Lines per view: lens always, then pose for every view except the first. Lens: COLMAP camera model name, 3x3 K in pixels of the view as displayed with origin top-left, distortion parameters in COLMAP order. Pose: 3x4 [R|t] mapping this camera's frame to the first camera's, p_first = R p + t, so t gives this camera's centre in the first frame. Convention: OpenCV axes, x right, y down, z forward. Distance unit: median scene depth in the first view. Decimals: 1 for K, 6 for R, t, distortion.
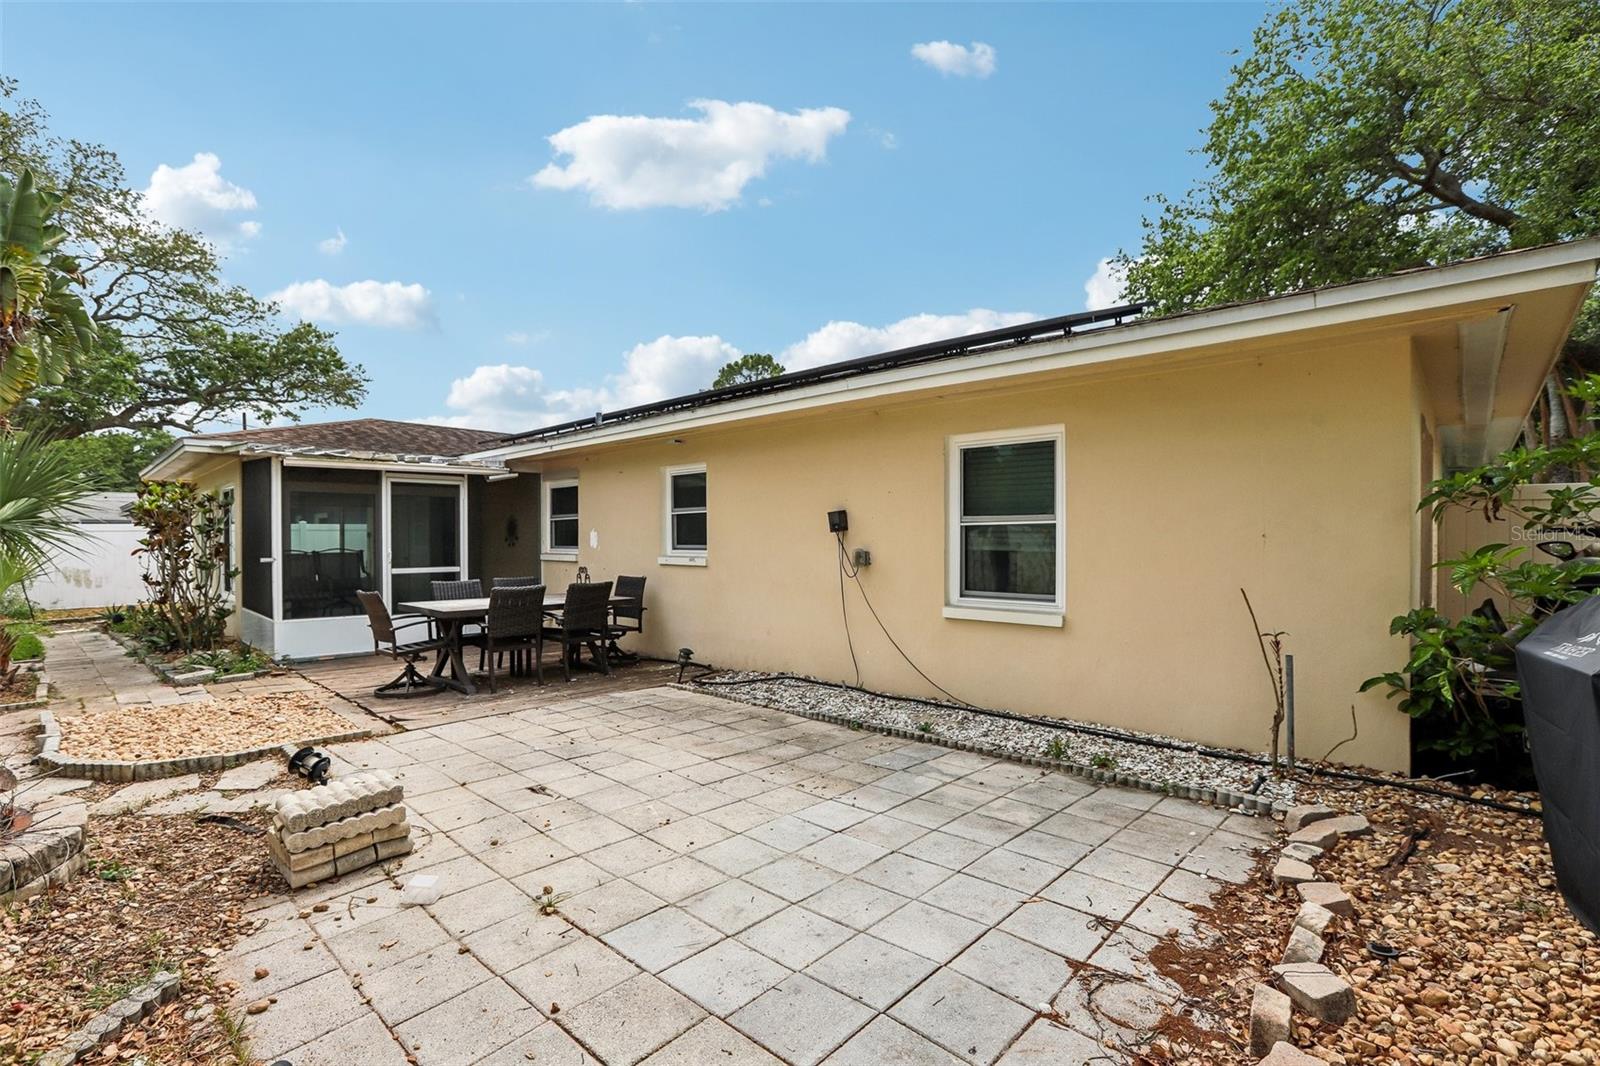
lens RADIAL K [[737.3, 0, 793.3], [0, 737.3, 546.7], [0, 0, 1]] dist [-0.035610, 0.014760]
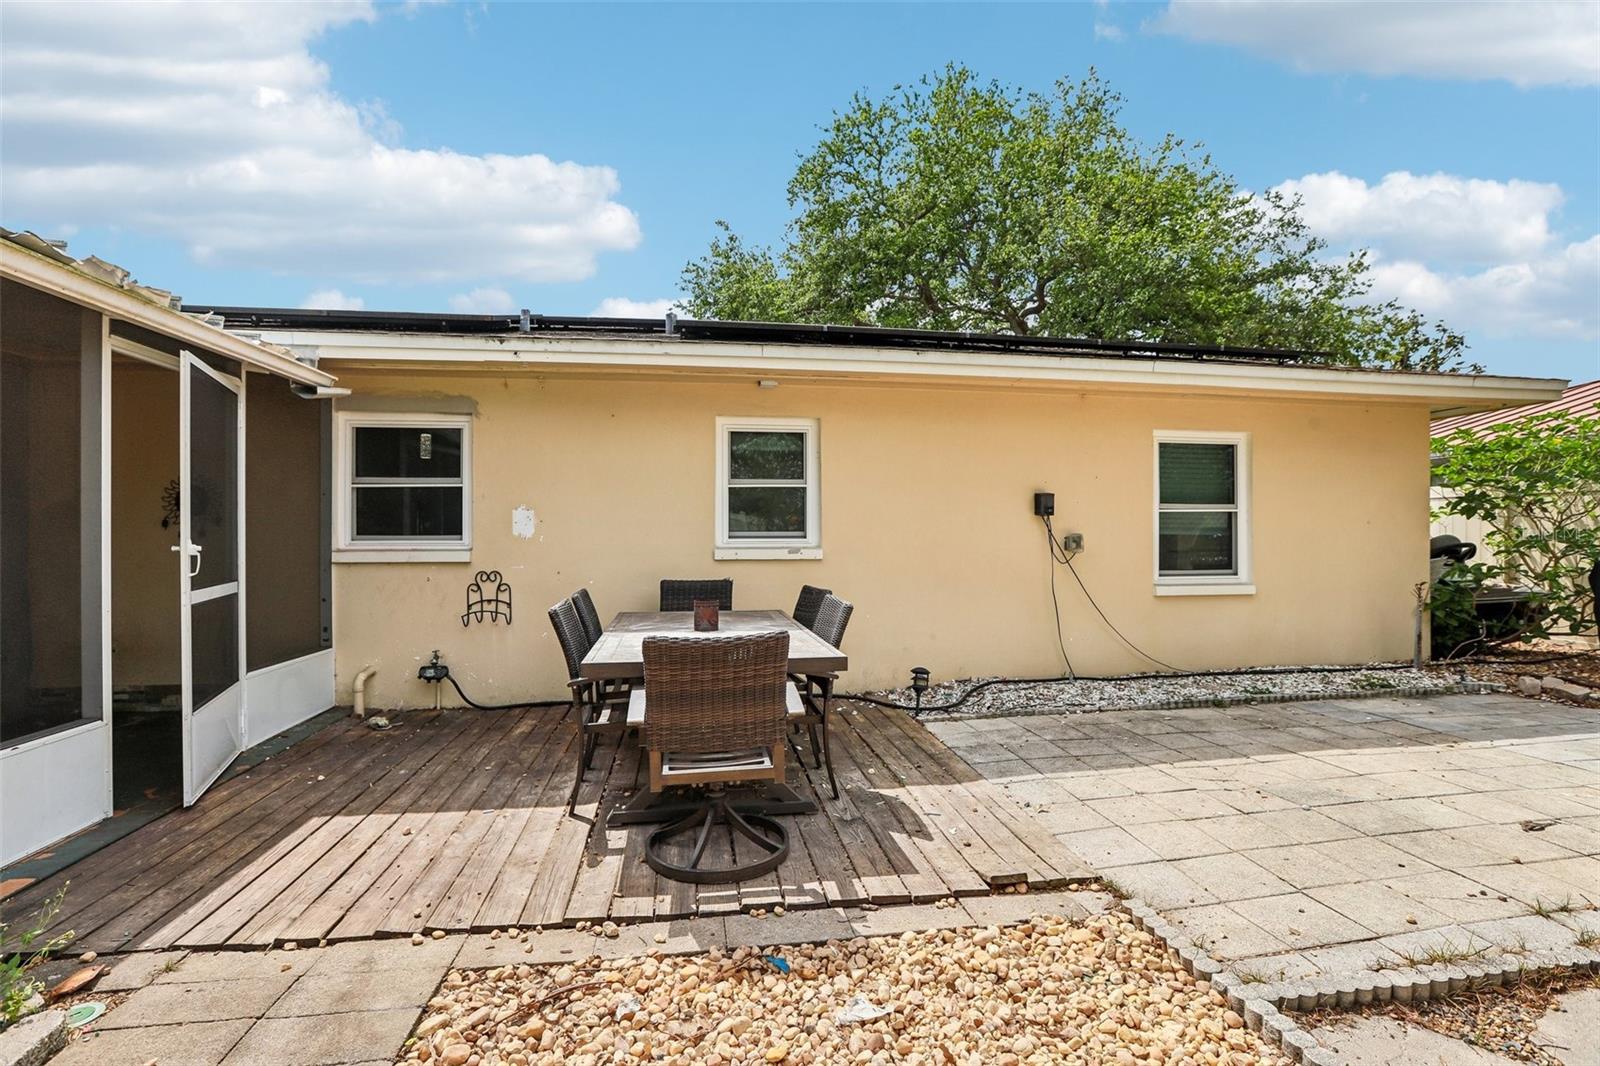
lens RADIAL K [[730.3, 0, 798.1], [0, 730.3, 539.1], [0, 0, 1]] dist [-0.060098, 0.024360]
pose [[0.608804, -0.000842, 0.793320, -0.705168], [0.009670, 0.999933, -0.006360, 0.010401], [-0.793262, 0.011544, 0.608772, 0.564765]]
